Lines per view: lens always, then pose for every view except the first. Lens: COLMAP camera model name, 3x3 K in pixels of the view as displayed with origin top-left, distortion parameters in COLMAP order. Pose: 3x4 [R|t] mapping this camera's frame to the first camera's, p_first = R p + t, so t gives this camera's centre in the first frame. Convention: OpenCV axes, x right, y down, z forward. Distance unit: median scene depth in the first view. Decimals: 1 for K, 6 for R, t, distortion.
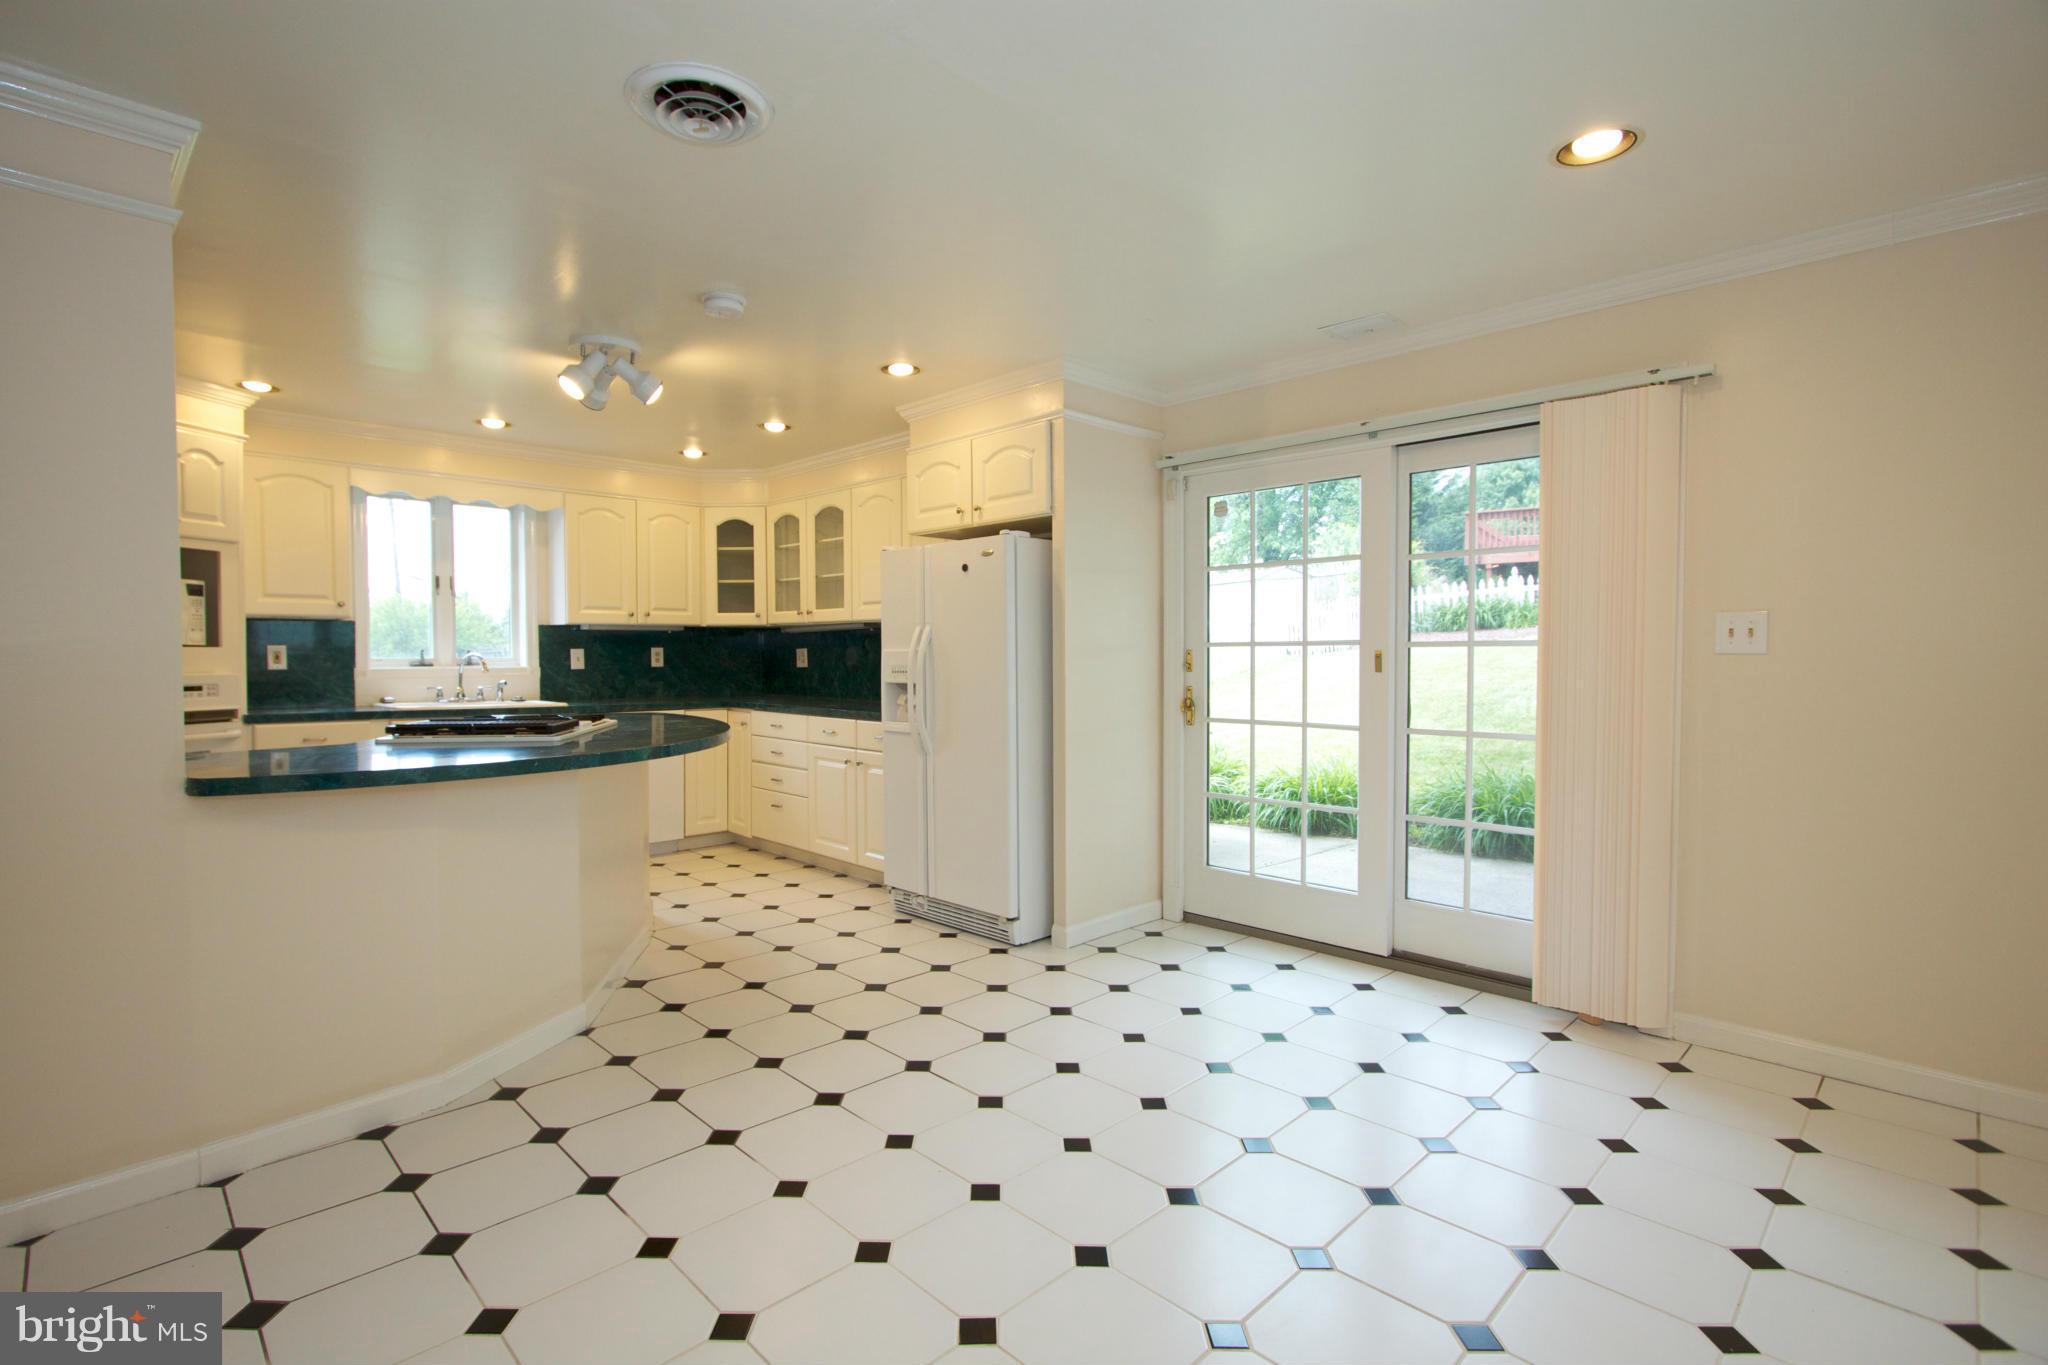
lens RADIAL K [[953.3, 0, 1009.2], [0, 953.3, 679.6], [0, 0, 1]] dist [-0.013516, 0.002260]
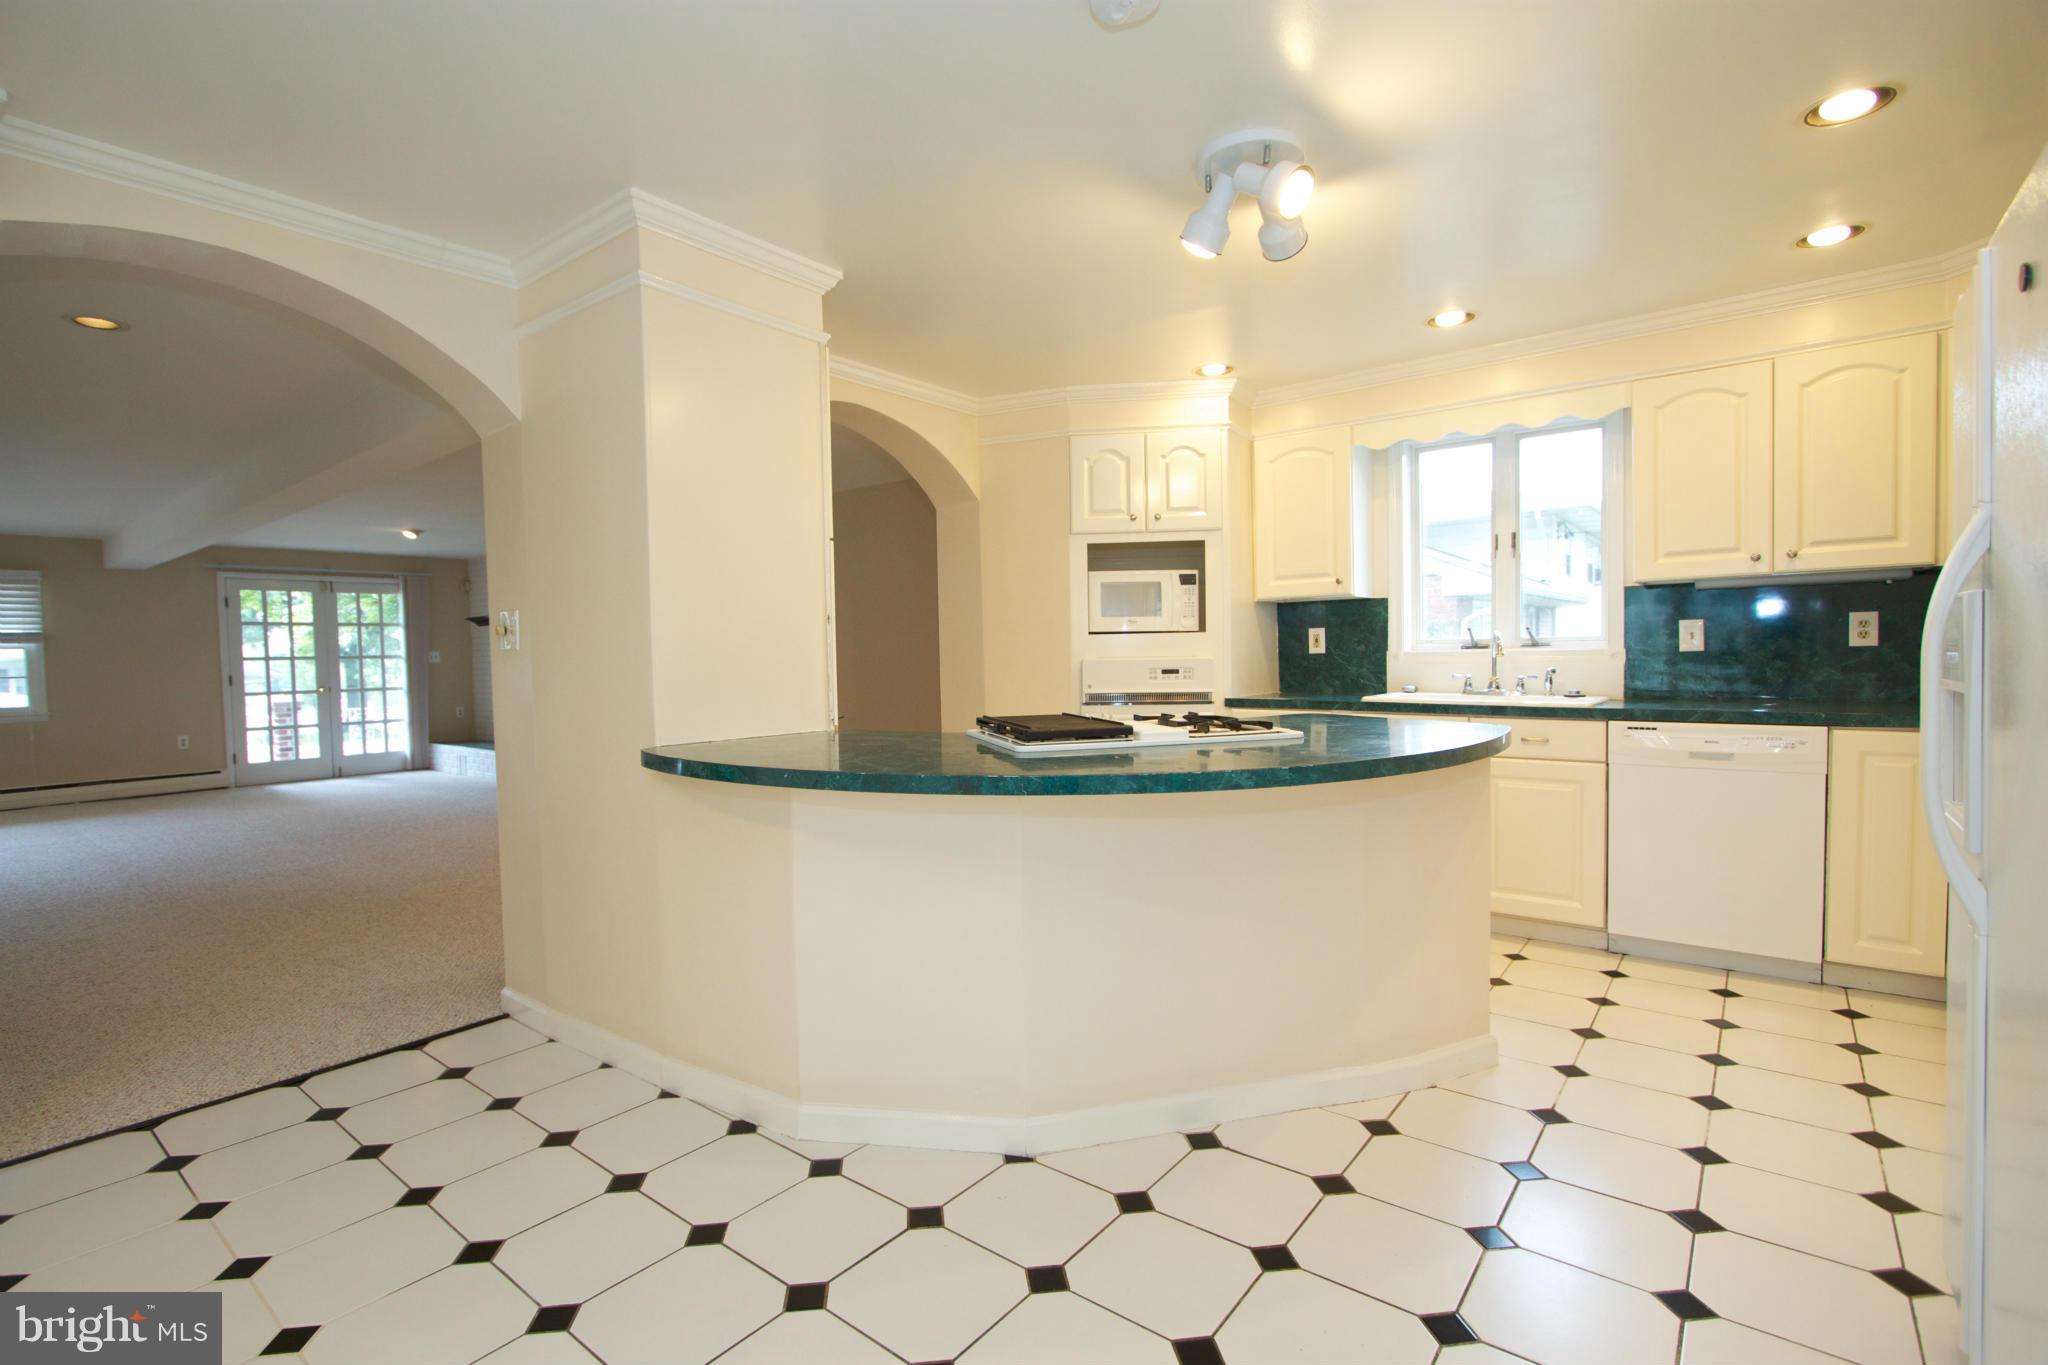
lens RADIAL K [[953.3, 0, 1007.7], [0, 953.3, 688.6], [0, 0, 1]] dist [-0.013516, 0.002260]
pose [[0.106103, 0.036227, -0.993695, 0.149246], [-0.006002, 0.999341, 0.035792, -0.006635], [0.994337, 0.002167, 0.106251, 0.530164]]
